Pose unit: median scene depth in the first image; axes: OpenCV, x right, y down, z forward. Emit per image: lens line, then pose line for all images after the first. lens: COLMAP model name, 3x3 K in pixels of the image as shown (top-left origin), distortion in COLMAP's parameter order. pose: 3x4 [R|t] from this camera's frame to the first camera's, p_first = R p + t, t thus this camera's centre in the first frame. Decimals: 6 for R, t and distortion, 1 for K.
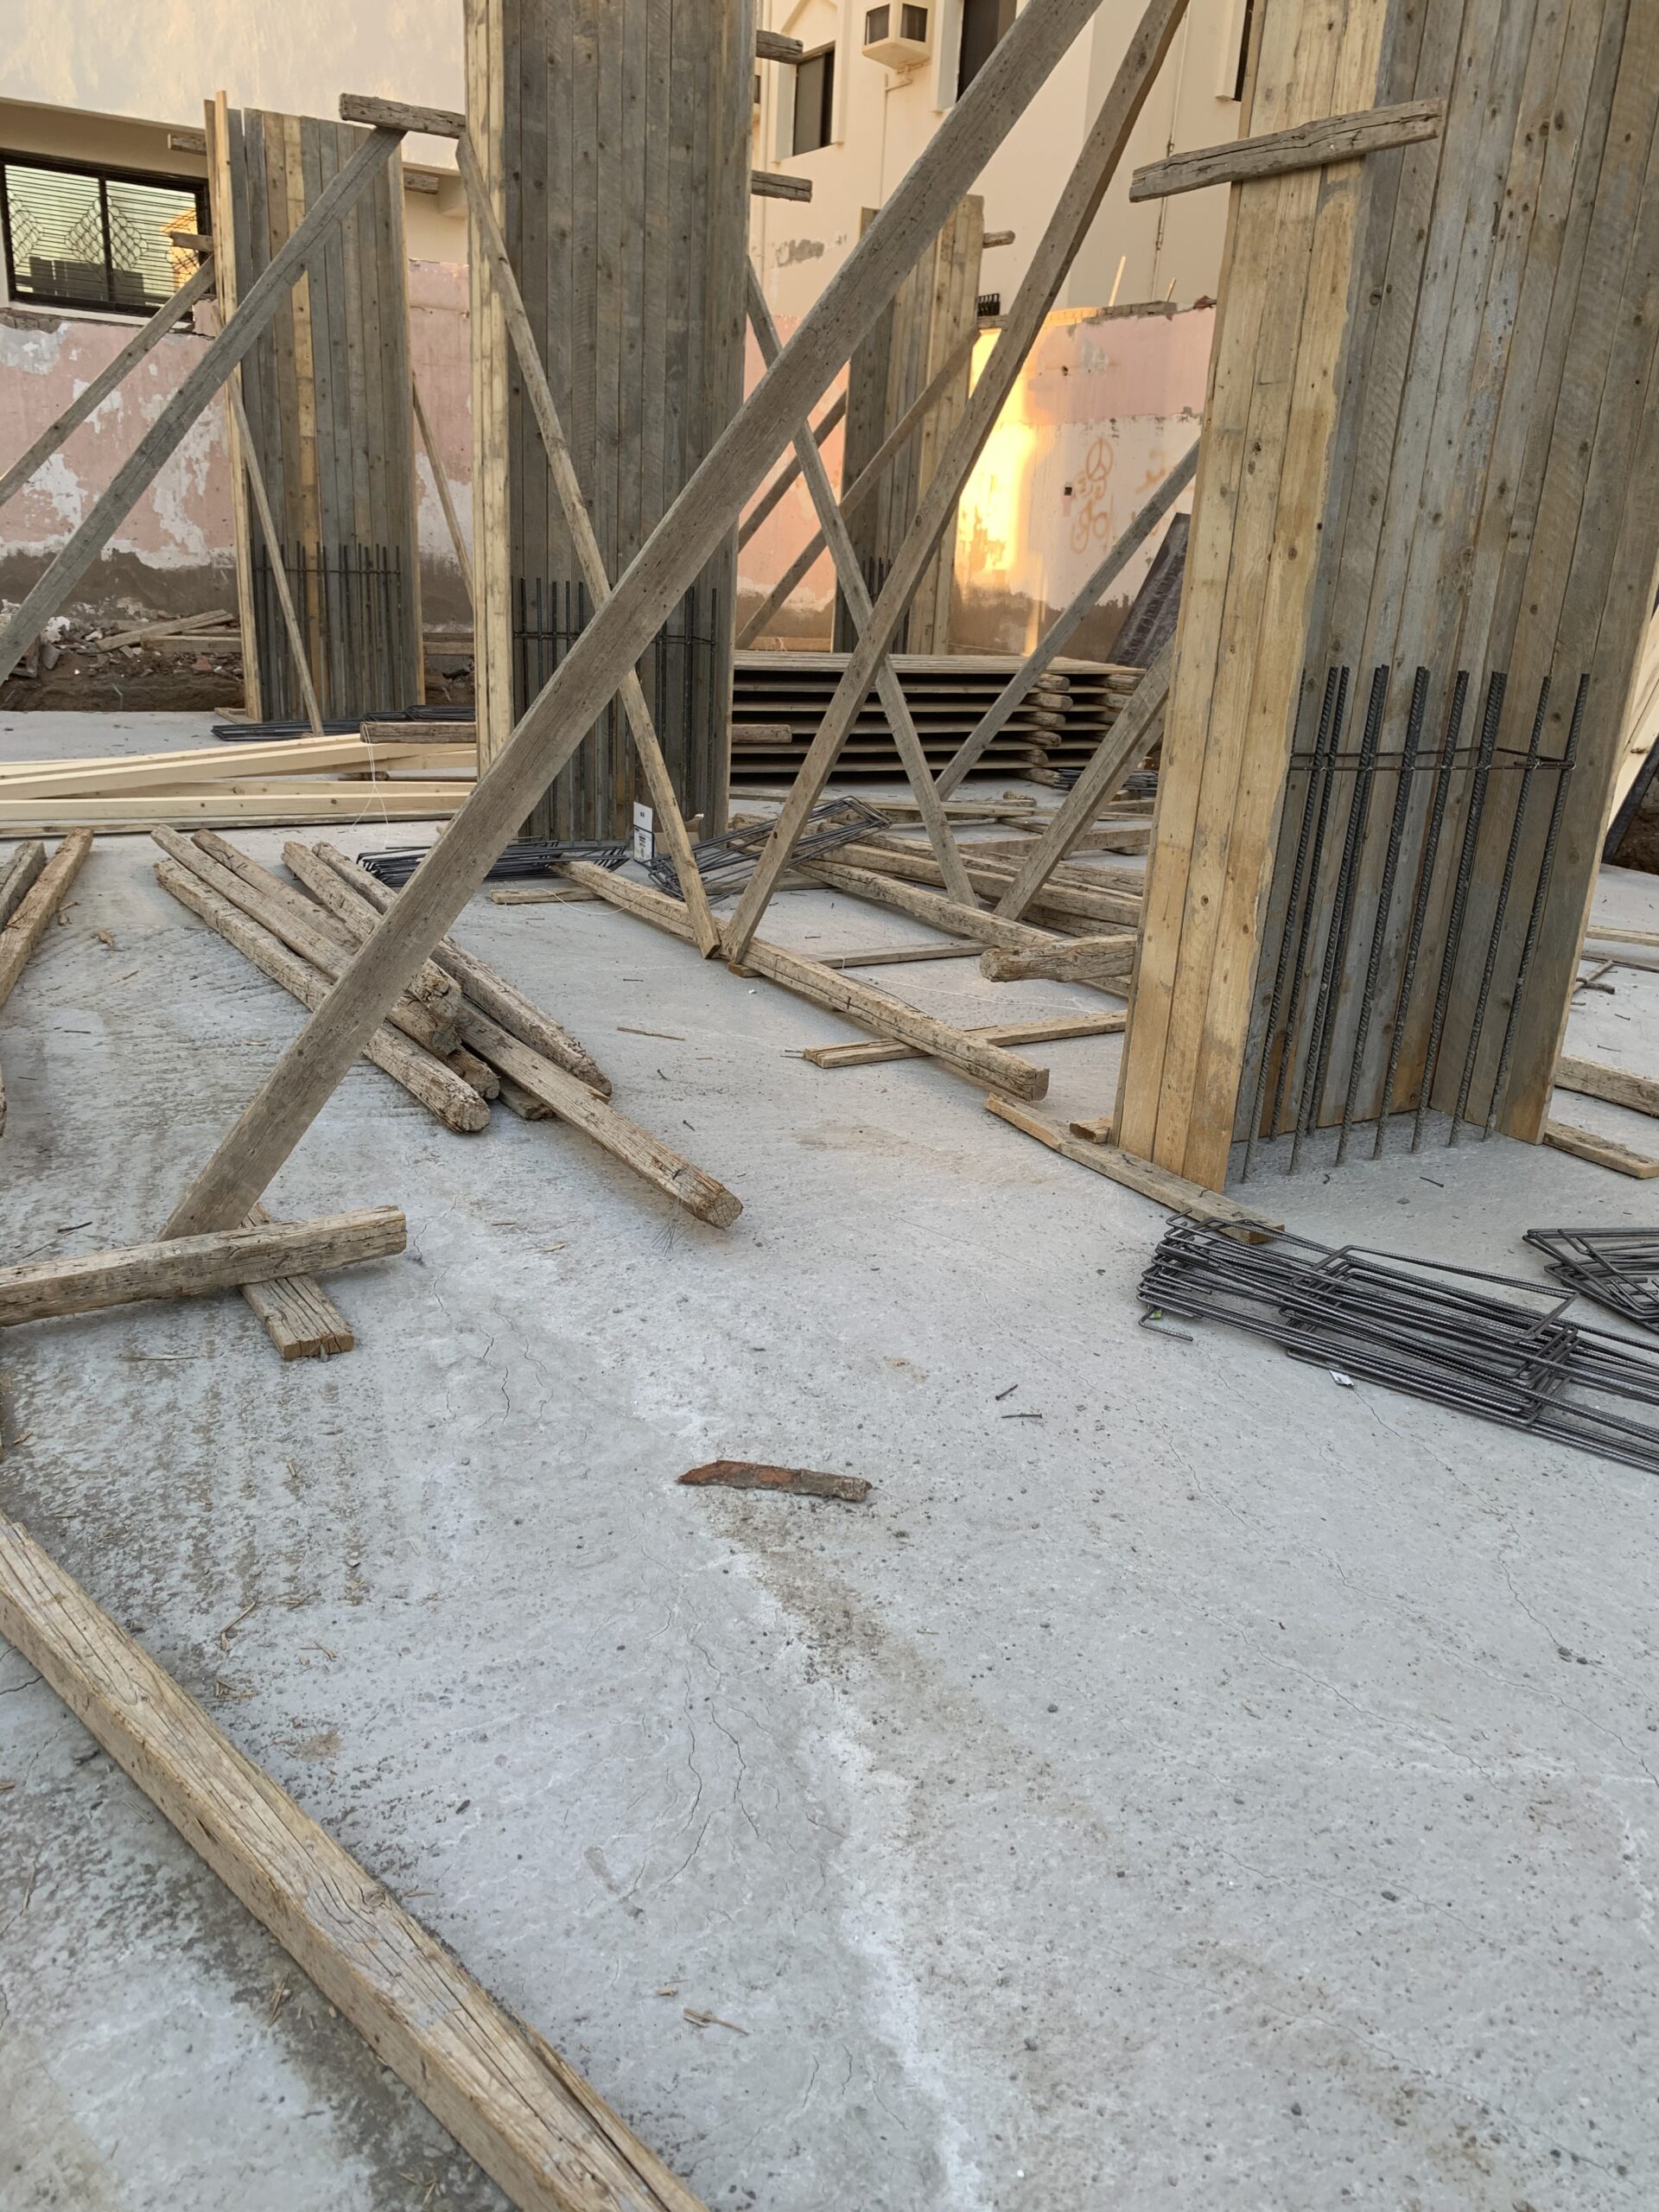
lens RADIAL K [[1653.3, 0, 829.5], [0, 1653.3, 1106.0], [0, 0, 1]] dist [0.005911, -0.004294]
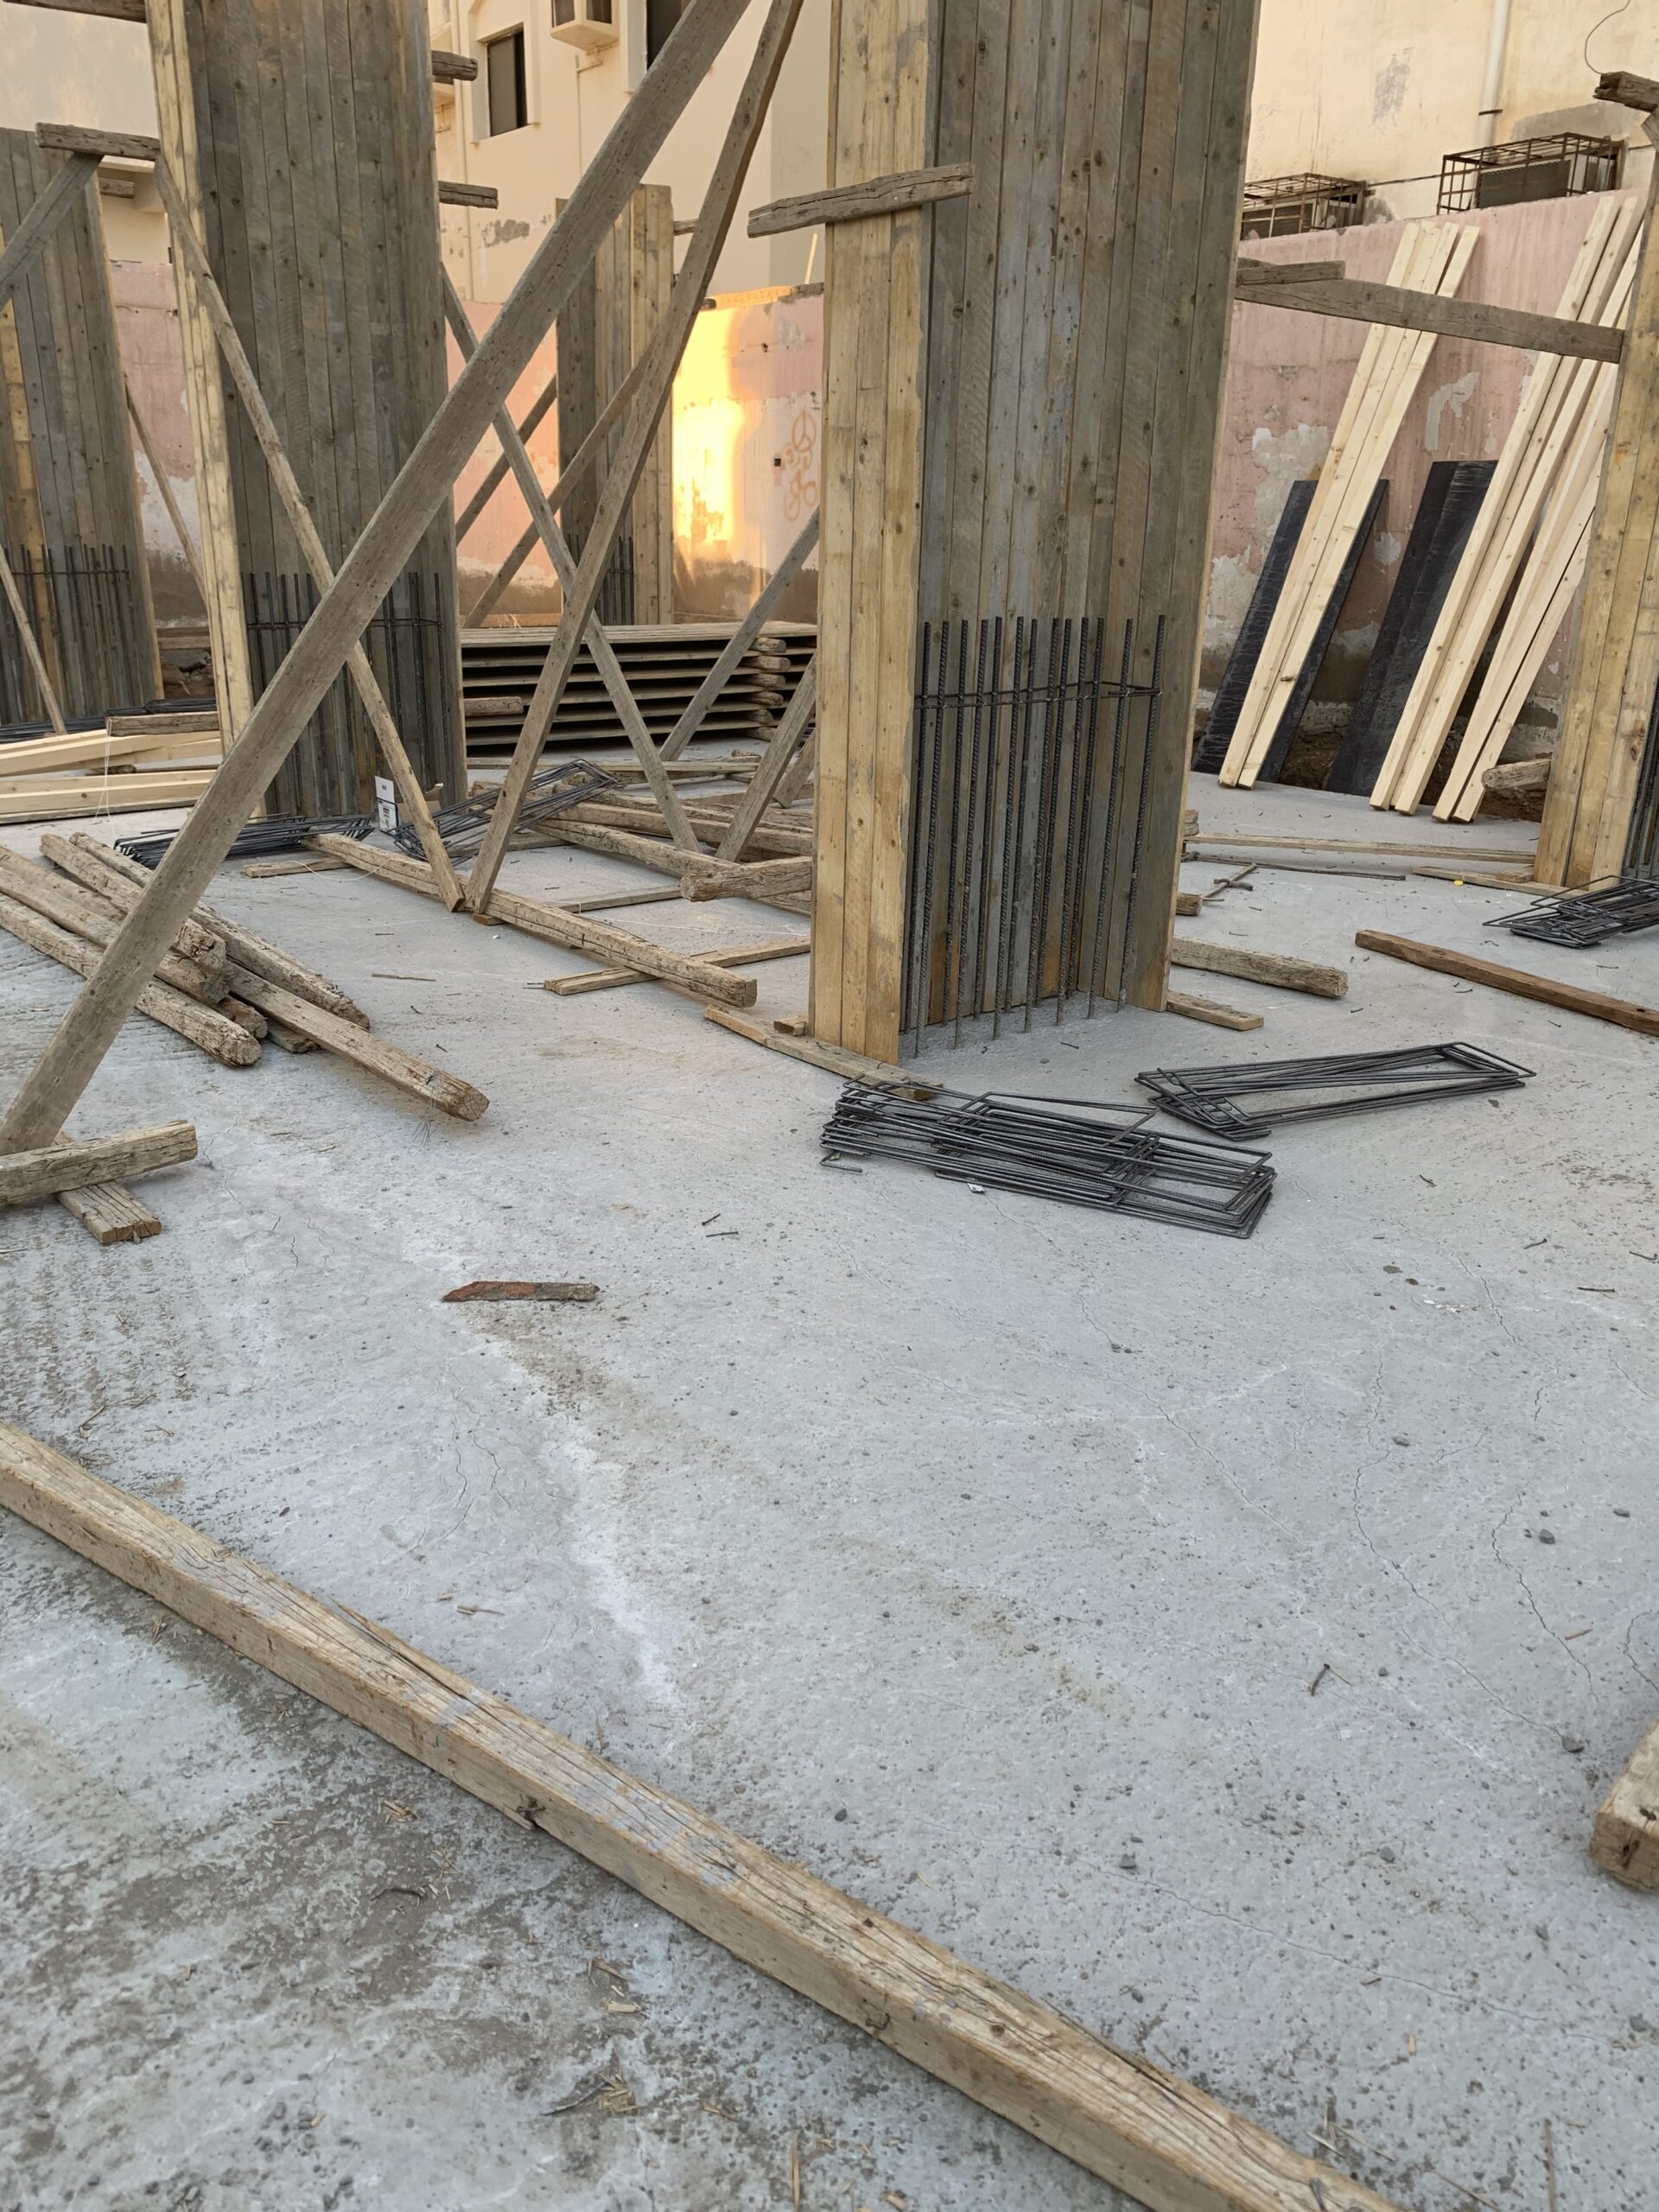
lens RADIAL K [[1674.8, 0, 799.0], [0, 1674.8, 1098.3], [0, 0, 1]] dist [0.007263, -0.005192]
pose [[0.990987, -0.081053, 0.106653, 0.034140], [0.080034, 0.996697, 0.013806, 0.050592], [-0.107420, -0.005146, 0.994200, -0.182853]]
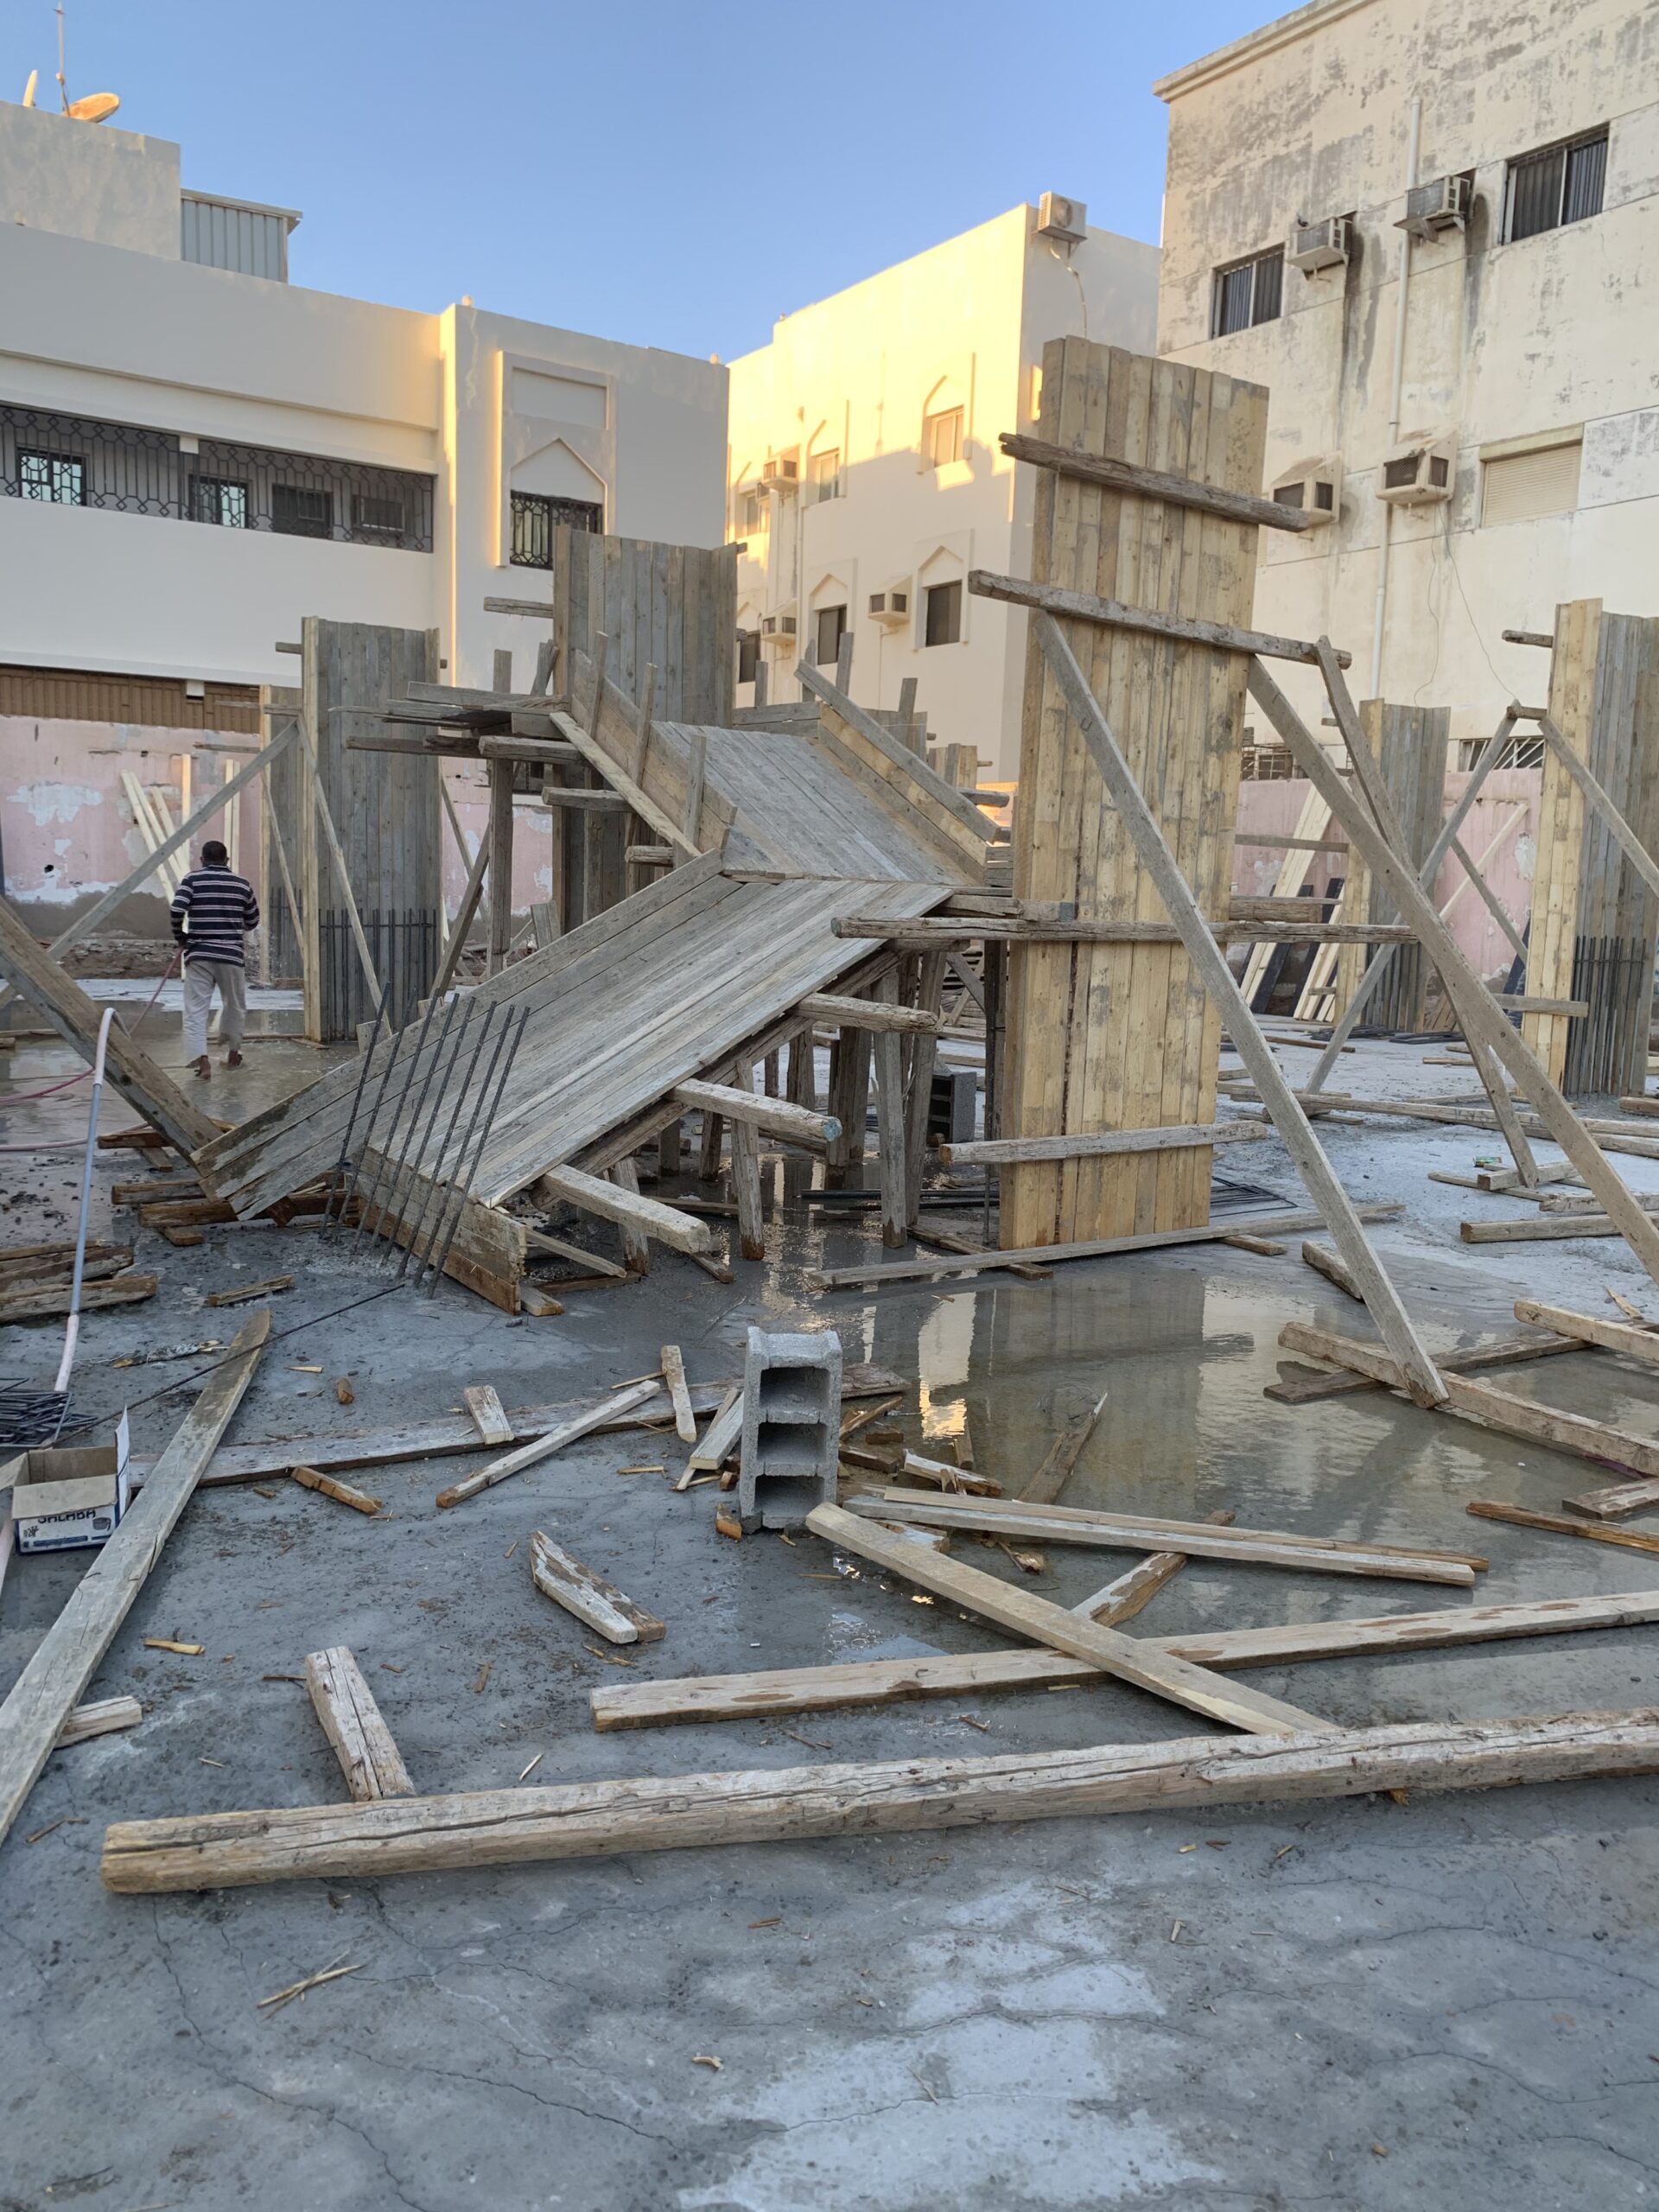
lens RADIAL K [[1674.1, 0, 838.5], [0, 1674.1, 1098.2], [0, 0, 1]] dist [0.015283, -0.005543]
pose [[0.997514, -0.034834, 0.061256, -0.510209], [0.046194, 0.979686, -0.195143, 0.644206], [-0.053214, 0.197487, 0.978860, -2.158103]]
